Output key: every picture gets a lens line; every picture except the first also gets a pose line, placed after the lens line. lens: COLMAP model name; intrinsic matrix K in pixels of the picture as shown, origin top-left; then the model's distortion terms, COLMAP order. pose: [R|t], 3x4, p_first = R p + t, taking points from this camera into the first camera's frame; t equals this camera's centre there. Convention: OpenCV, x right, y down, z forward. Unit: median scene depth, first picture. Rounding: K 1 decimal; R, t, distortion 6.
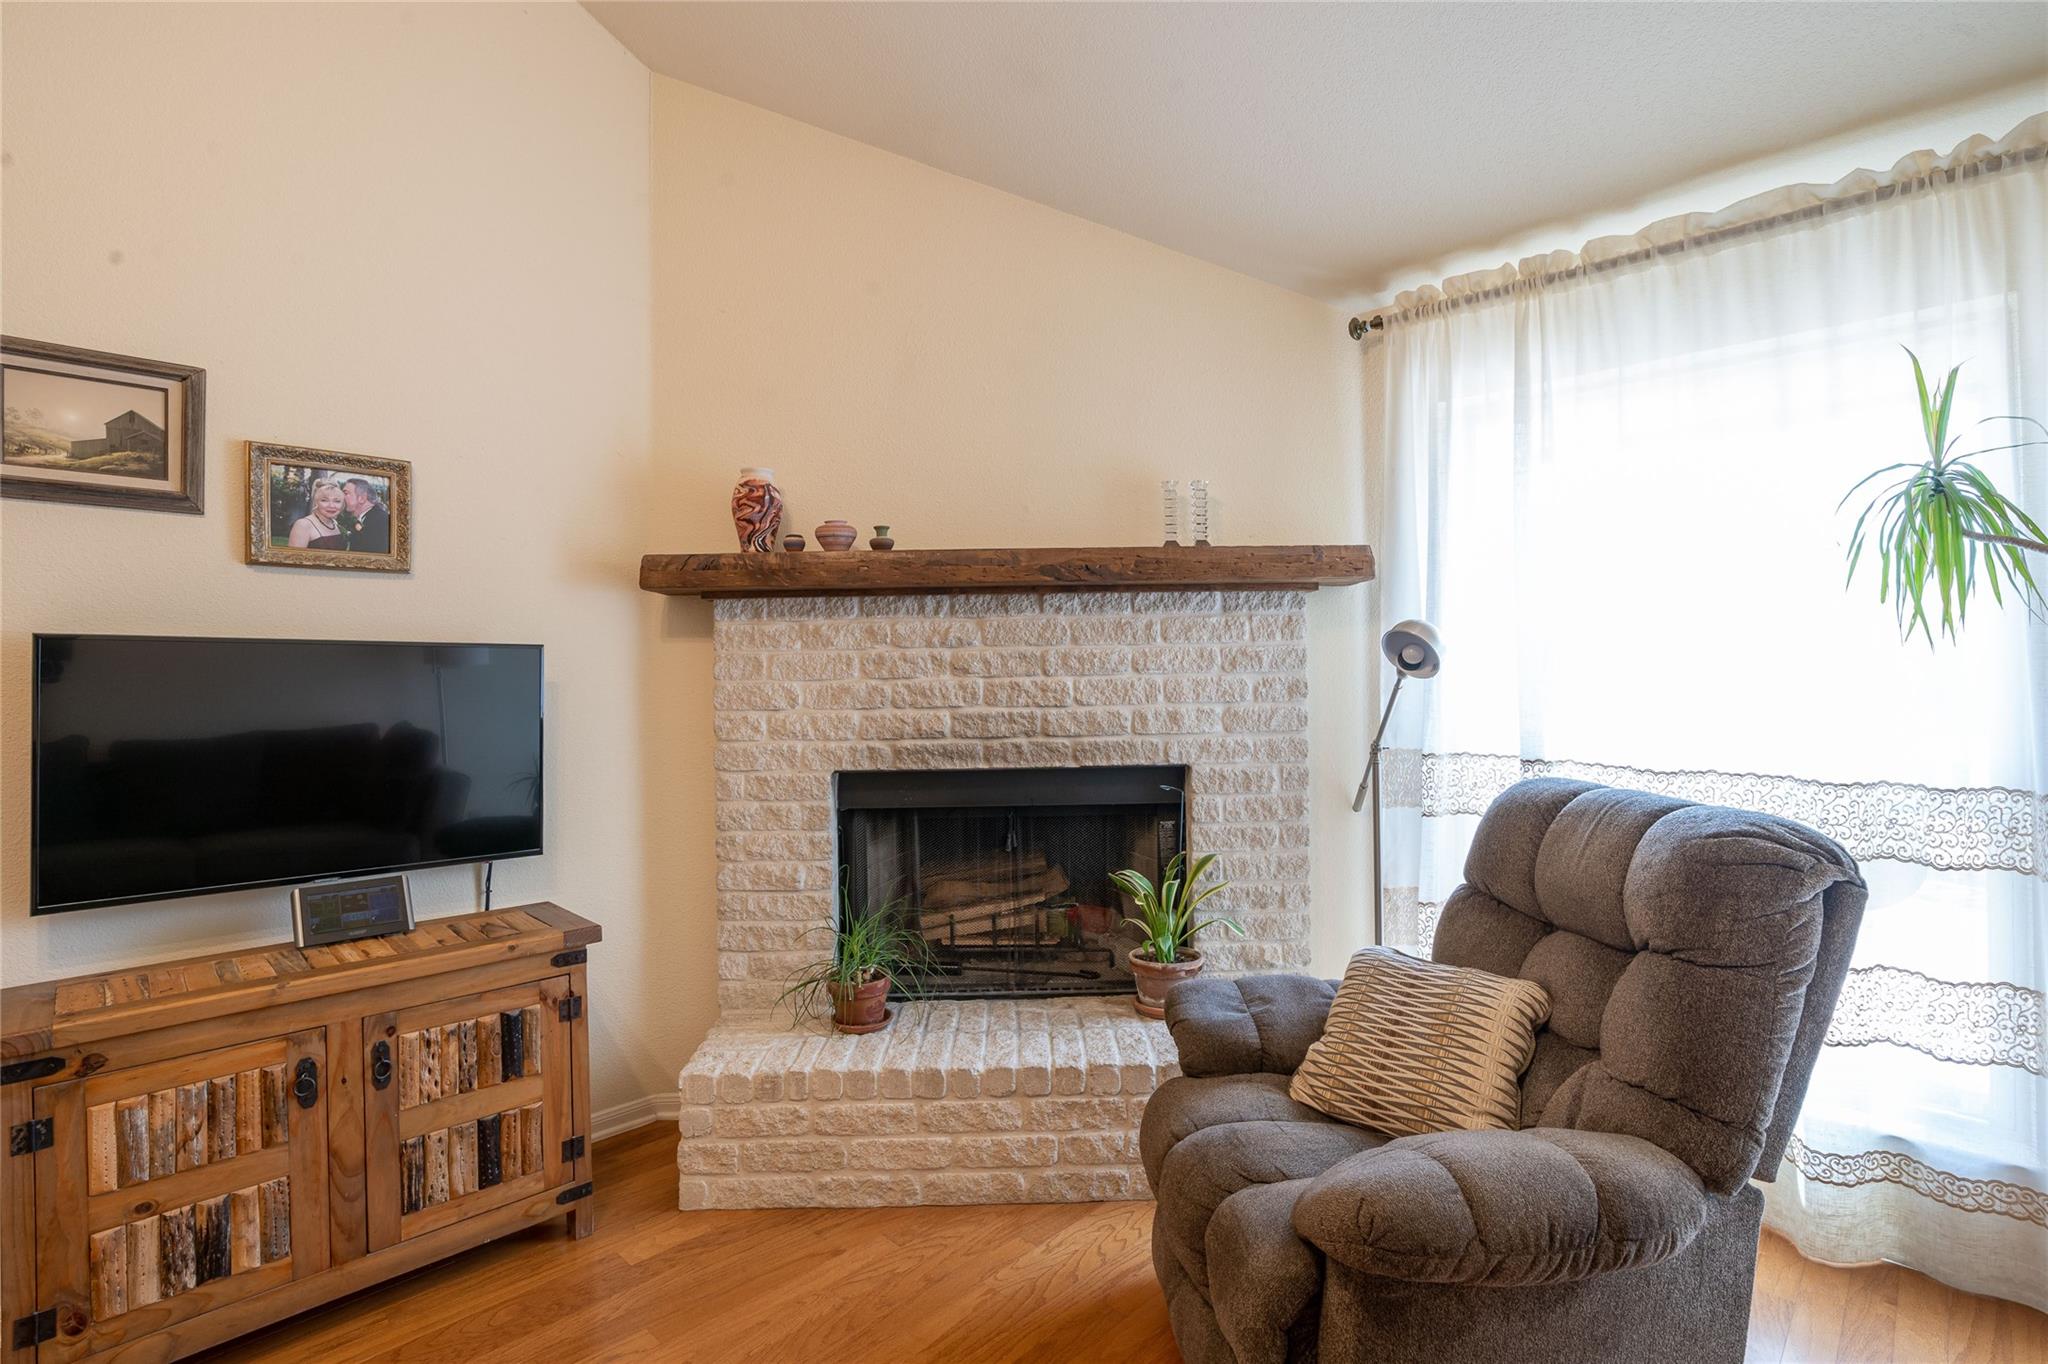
lens RADIAL K [[992.2, 0, 1040.9], [0, 992.2, 666.7], [0, 0, 1]] dist [-0.046448, 0.022491]
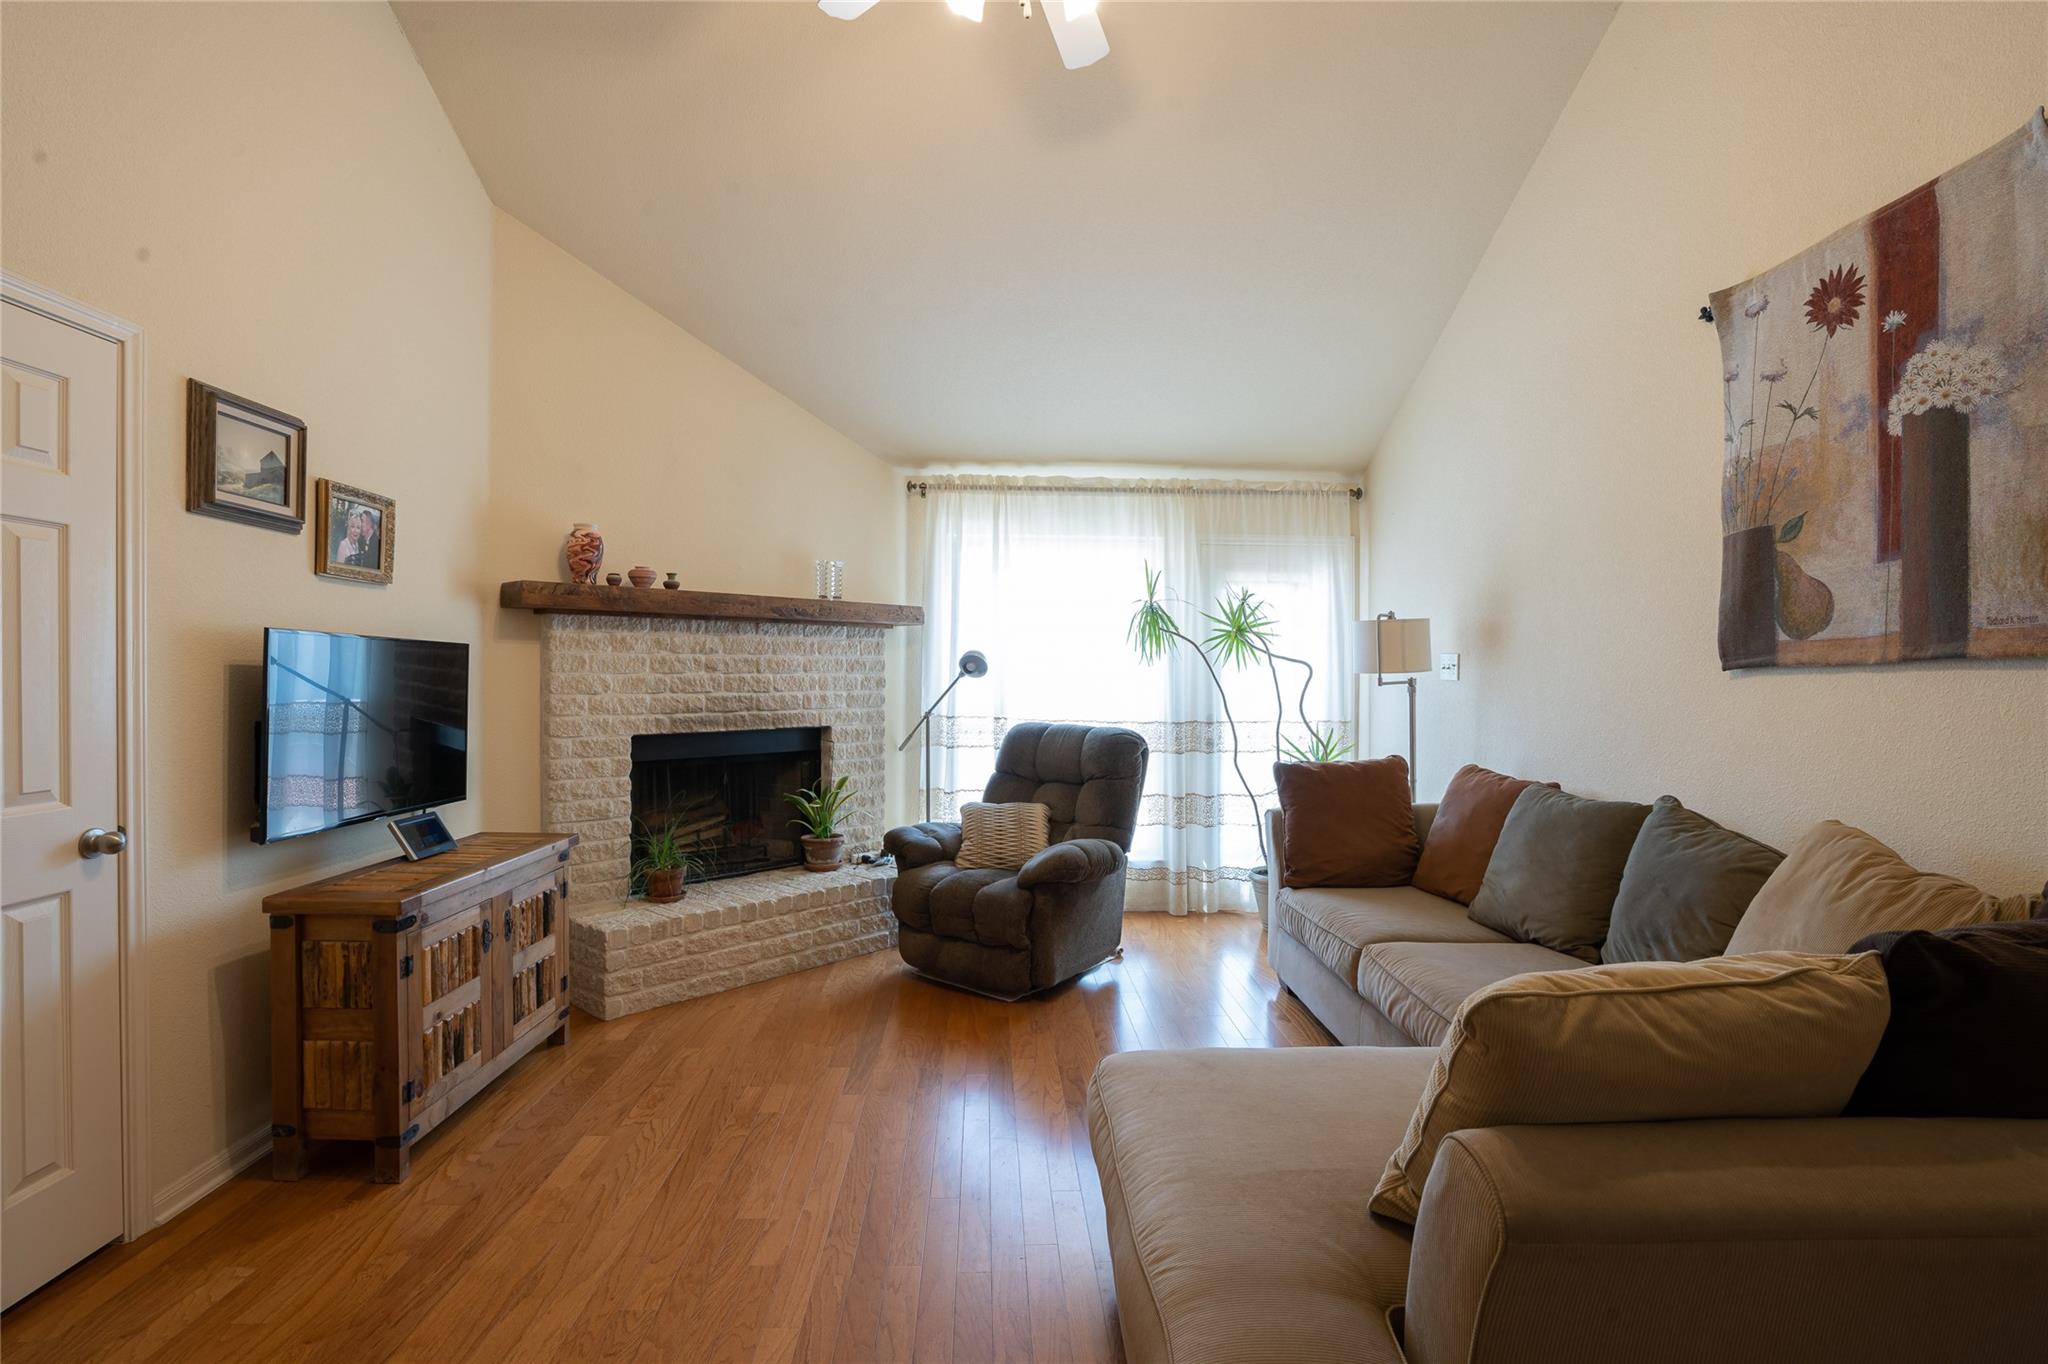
lens RADIAL K [[992.2, 0, 1040.9], [0, 992.2, 666.7], [0, 0, 1]] dist [-0.046448, 0.022491]
pose [[0.683237, 0.022159, 0.729860, -0.871819], [-0.018370, 0.999745, -0.013155, 0.011648], [-0.729965, -0.004420, 0.683470, -0.450118]]
